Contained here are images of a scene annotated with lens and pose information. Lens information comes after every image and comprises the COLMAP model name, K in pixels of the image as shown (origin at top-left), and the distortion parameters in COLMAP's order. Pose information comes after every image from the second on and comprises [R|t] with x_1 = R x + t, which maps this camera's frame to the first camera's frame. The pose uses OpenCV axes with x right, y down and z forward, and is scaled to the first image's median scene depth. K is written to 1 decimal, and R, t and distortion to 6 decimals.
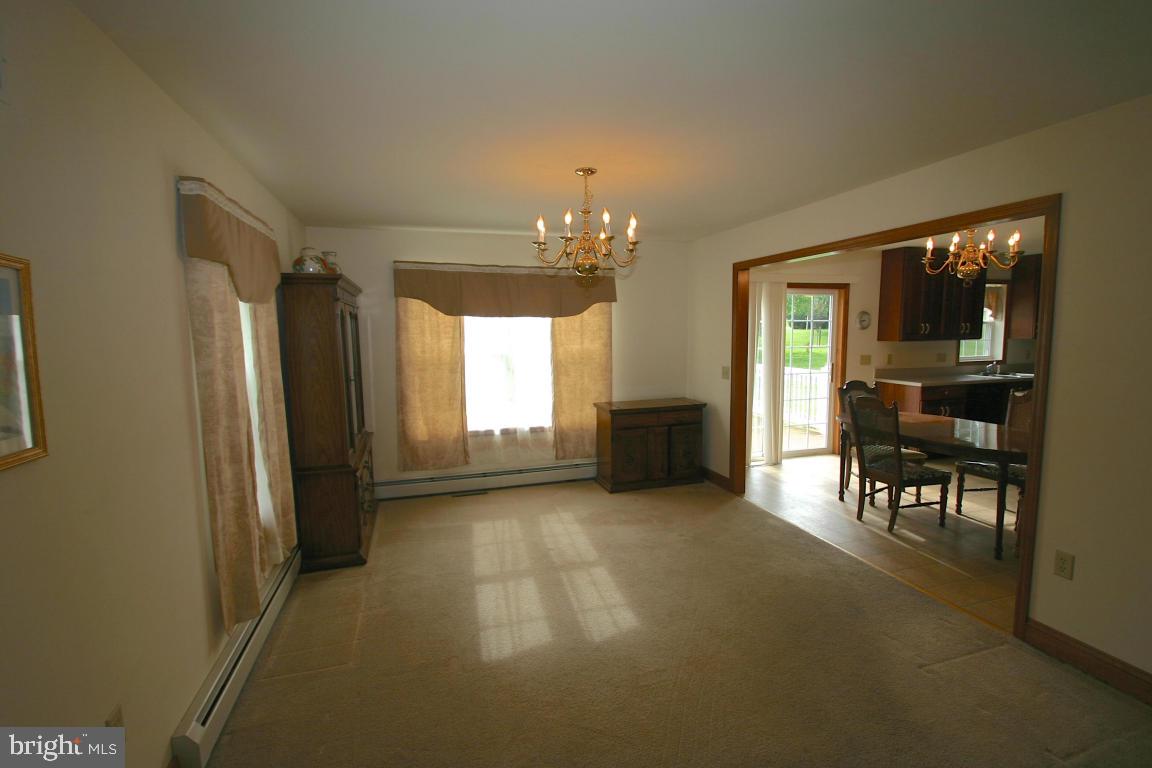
lens RADIAL K [[525.0, 0, 576.0], [0, 525.0, 384.0], [0, 0, 1]] dist [0.026762, -0.023143]
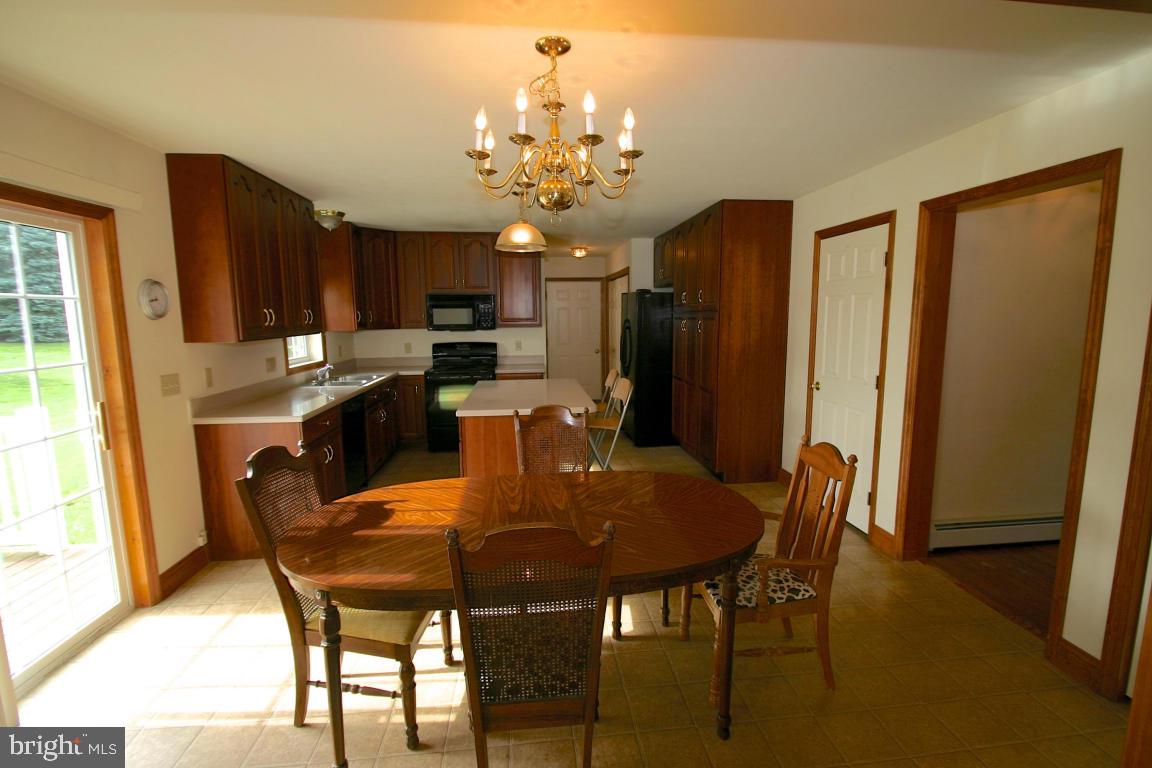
lens RADIAL K [[525.0, 0, 576.0], [0, 525.0, 384.0], [0, 0, 1]] dist [0.026762, -0.023143]
pose [[0.180469, -0.121160, 0.976090, 0.155961], [0.104136, 0.989160, 0.103528, -0.057087], [-0.978052, 0.082963, 0.191130, 0.560086]]
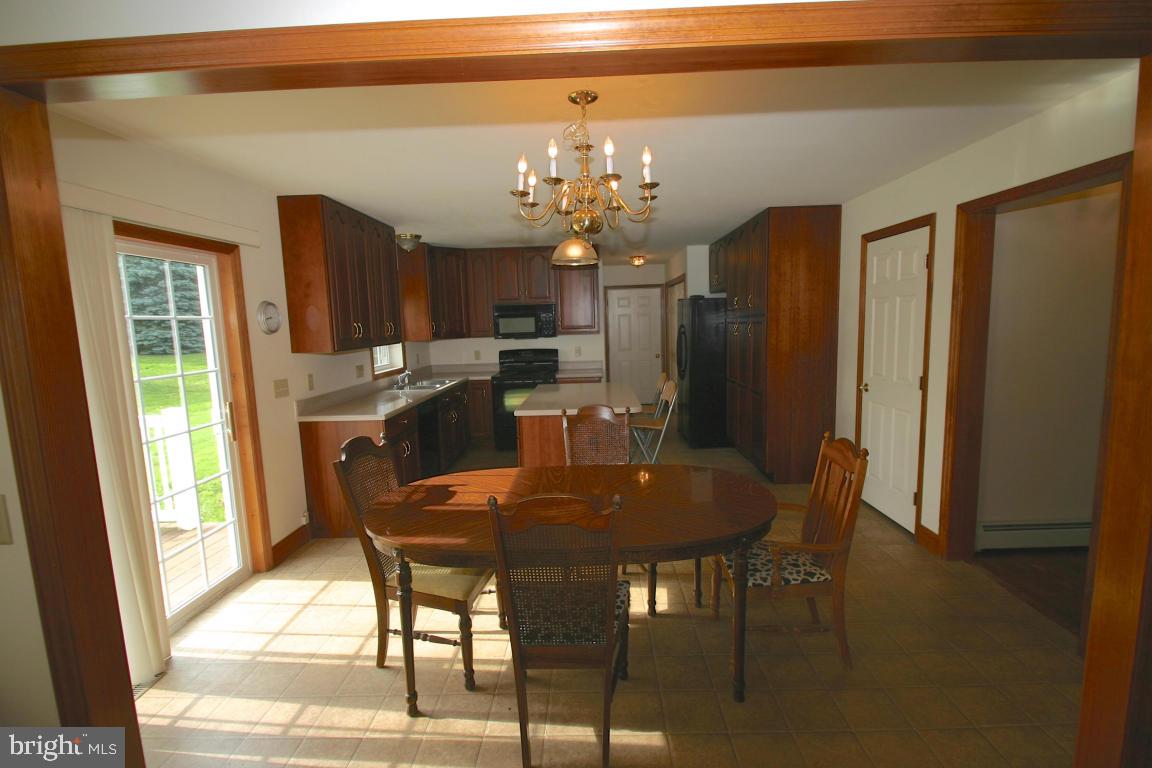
lens RADIAL K [[525.0, 0, 576.0], [0, 525.0, 384.0], [0, 0, 1]] dist [0.026762, -0.023143]
pose [[0.309480, -0.112218, 0.944261, 0.115212], [0.121172, 0.989571, 0.077888, -0.055546], [-0.943154, 0.090314, 0.319851, 0.524788]]
